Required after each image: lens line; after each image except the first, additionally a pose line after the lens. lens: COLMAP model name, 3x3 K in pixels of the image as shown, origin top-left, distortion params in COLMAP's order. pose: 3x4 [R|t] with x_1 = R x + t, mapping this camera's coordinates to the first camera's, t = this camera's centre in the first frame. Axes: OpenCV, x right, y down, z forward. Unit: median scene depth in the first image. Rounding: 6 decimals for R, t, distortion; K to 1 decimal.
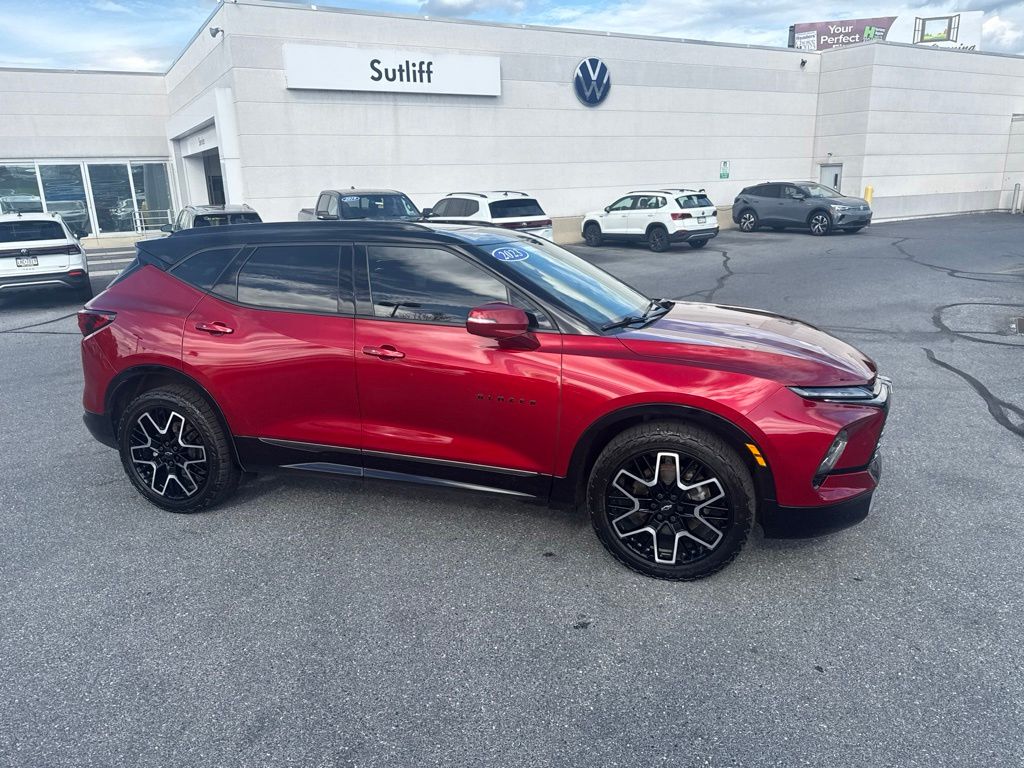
lens RADIAL K [[720.5, 0, 511.9], [0, 720.5, 389.6], [0, 0, 1]] dist [0.101104, -0.168313]
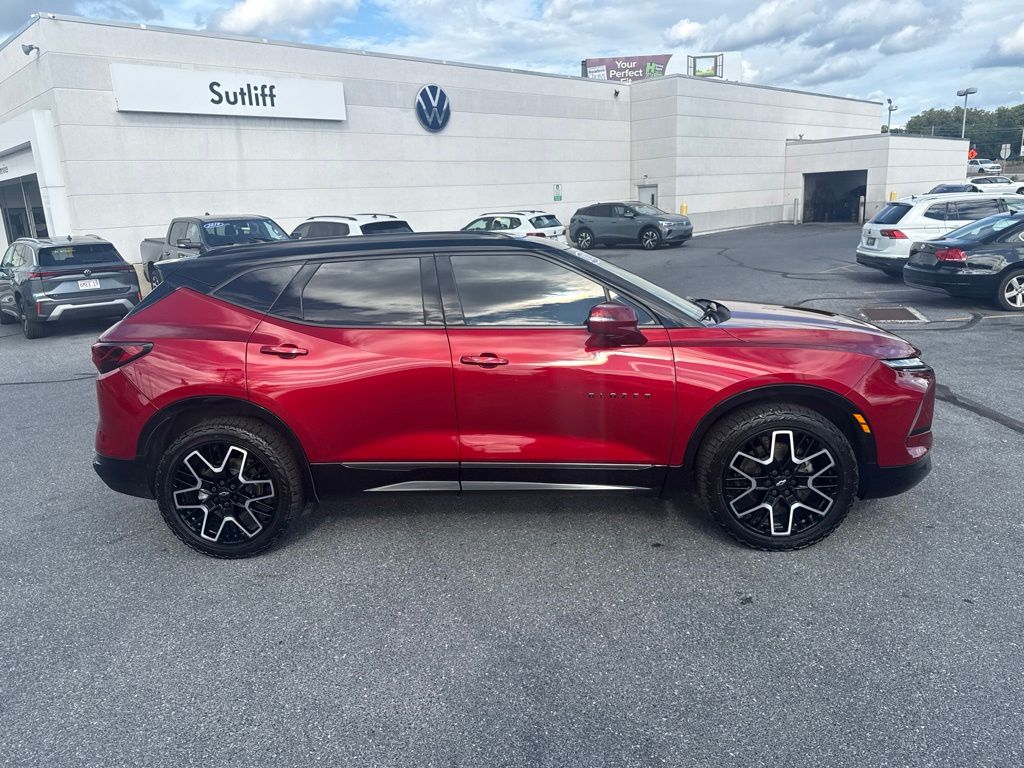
lens RADIAL K [[723.3, 0, 507.9], [0, 723.3, 382.9], [0, 0, 1]] dist [0.024668, -0.034939]
pose [[0.967398, -0.080136, 0.240247, -0.075200], [0.089892, 0.995502, -0.029908, 0.002157], [-0.236770, 0.050529, 0.970251, 0.008781]]
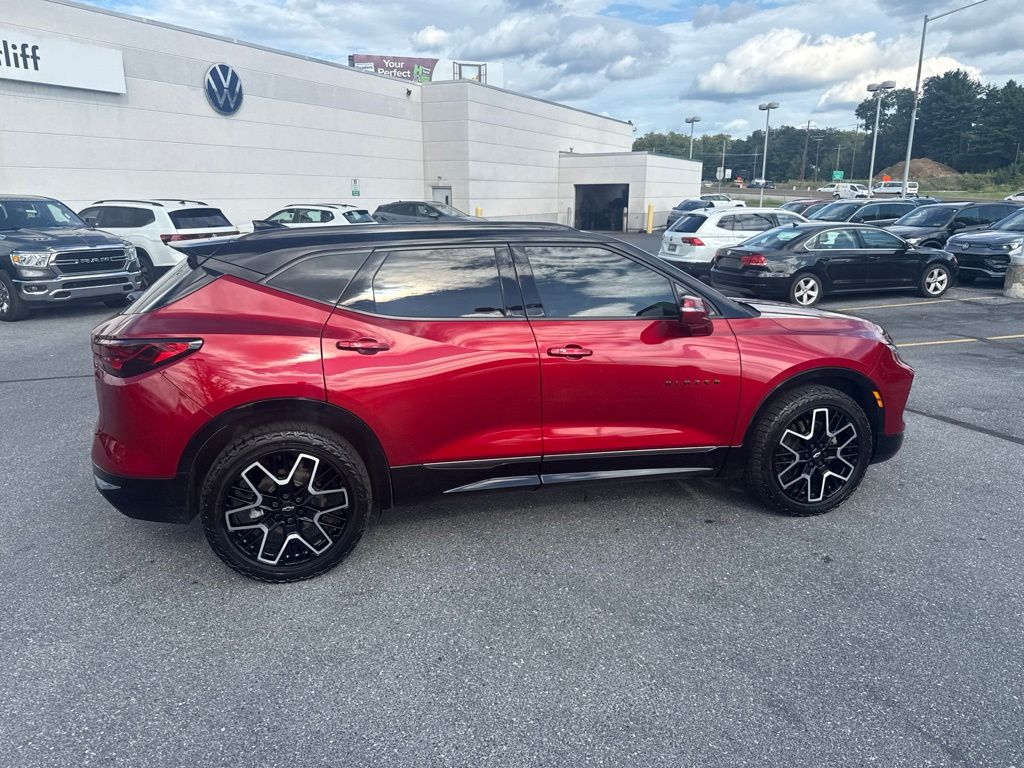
lens RADIAL K [[725.1, 0, 506.9], [0, 725.1, 380.0], [0, 0, 1]] dist [0.012849, -0.019946]
pose [[0.836352, -0.108125, 0.537424, -0.153006], [0.126571, 0.991954, 0.002600, -0.005313], [-0.533381, 0.065848, 0.843308, 0.043548]]
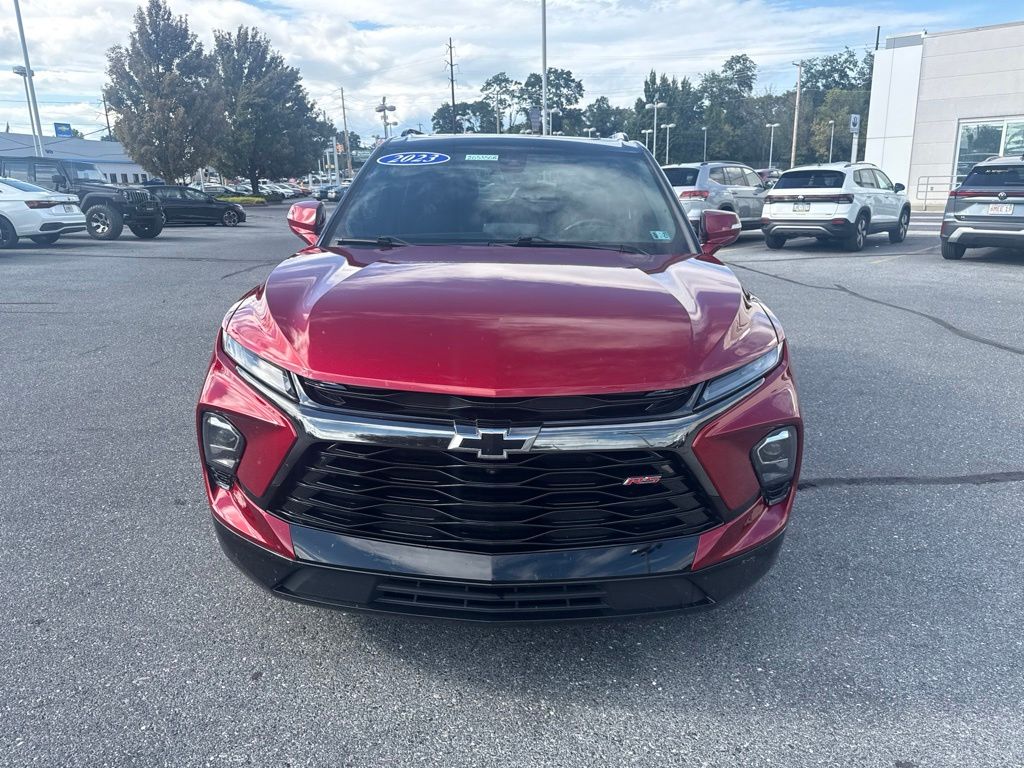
lens RADIAL K [[723.3, 0, 507.9], [0, 723.3, 382.9], [0, 0, 1]] dist [0.024668, -0.034939]
pose [[0.289426, 0.273329, -0.917346, 0.187600], [-0.243900, 0.947789, 0.205448, -0.027464], [0.925605, 0.164278, 0.340980, 0.171898]]
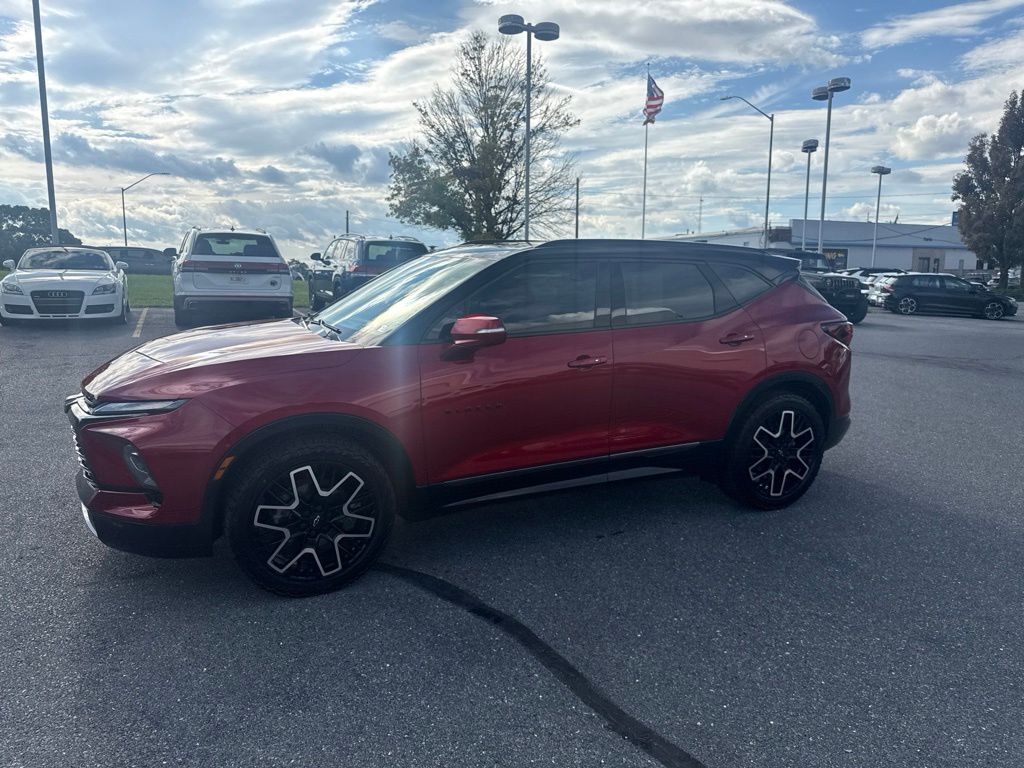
lens RADIAL K [[736.5, 0, 509.7], [0, 736.5, 394.3], [0, 0, 1]] dist [0.021336, -0.037714]
pose [[-0.725087, 0.133111, -0.675670, 0.151819], [-0.167106, 0.917809, 0.360141, -0.093685], [0.668075, 0.374043, -0.643248, 0.405849]]
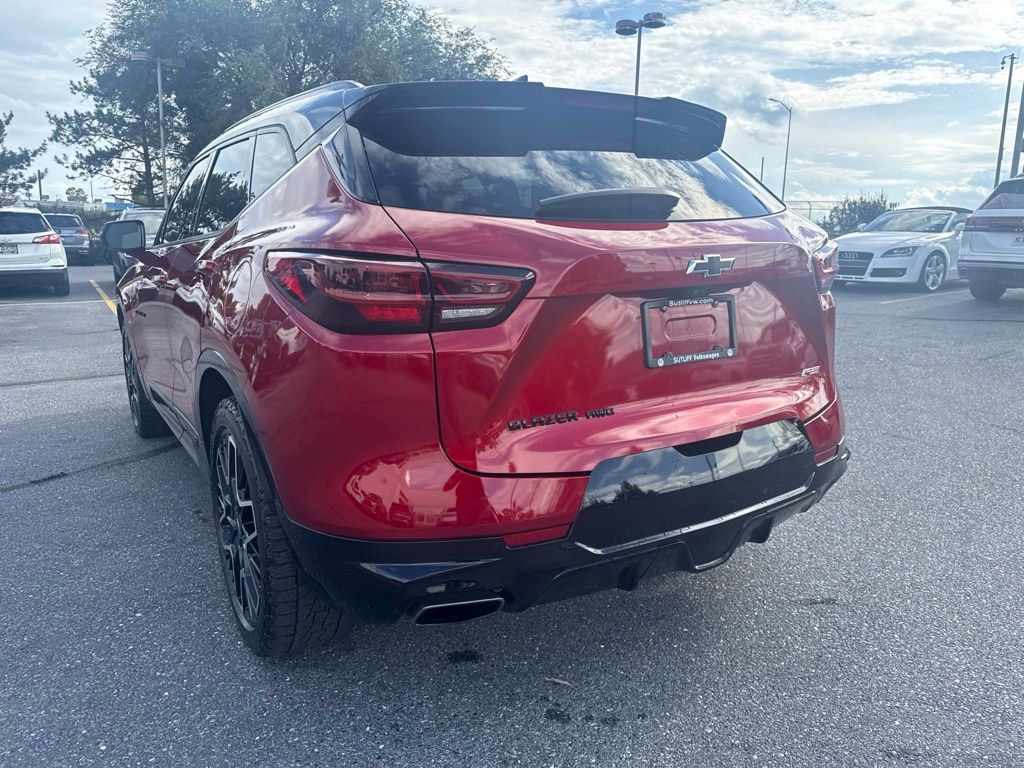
lens RADIAL K [[731.0, 0, 512.0], [0, 731.0, 384.0], [0, 0, 1]] dist [0.009976, -0.018883]
pose [[-0.771983, -0.105151, 0.626886, -0.175138], [0.170113, 0.916072, 0.363144, -0.056712], [-0.612458, 0.386982, -0.689304, 0.360212]]
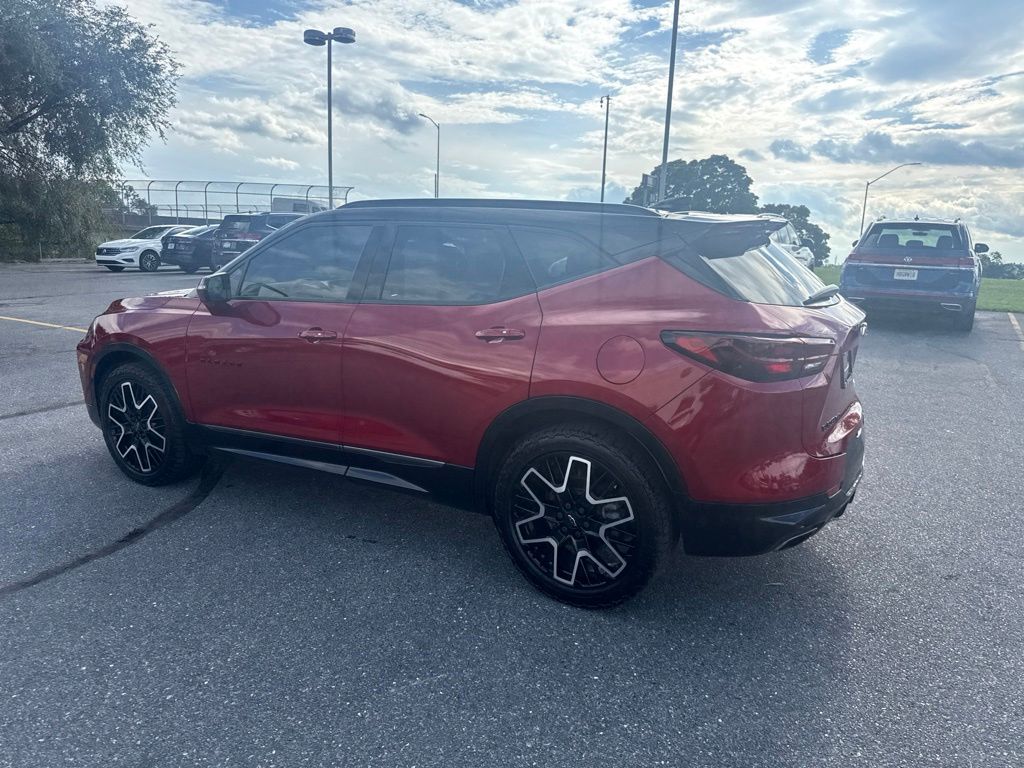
lens RADIAL K [[728.8, 0, 503.4], [0, 728.8, 401.6], [0, 0, 1]] dist [0.016791, -0.022732]
pose [[-0.975125, -0.045990, 0.216832, -0.092748], [0.054351, 0.898764, 0.435050, -0.094181], [-0.214889, 0.436013, -0.873908, 0.443983]]
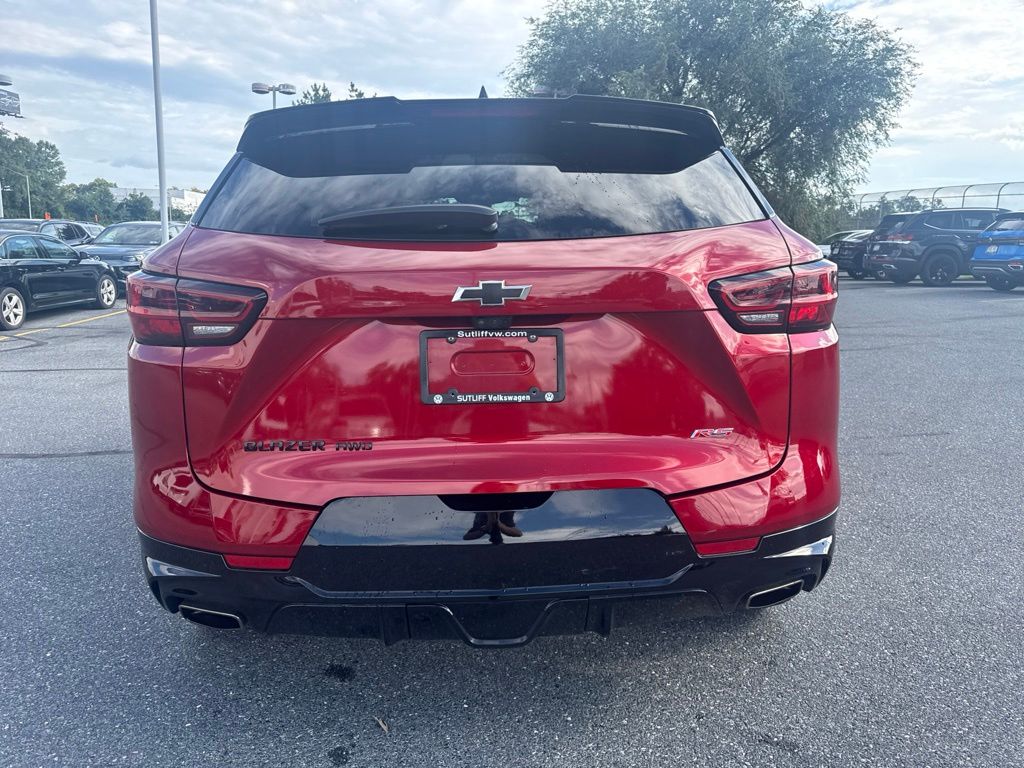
lens RADIAL K [[731.0, 0, 512.0], [0, 731.0, 384.0], [0, 0, 1]] dist [0.009976, -0.018883]
pose [[-0.353013, -0.148638, 0.923736, -0.210174], [0.235384, 0.941436, 0.241440, -0.041899], [-0.905525, 0.302664, -0.297352, 0.300015]]
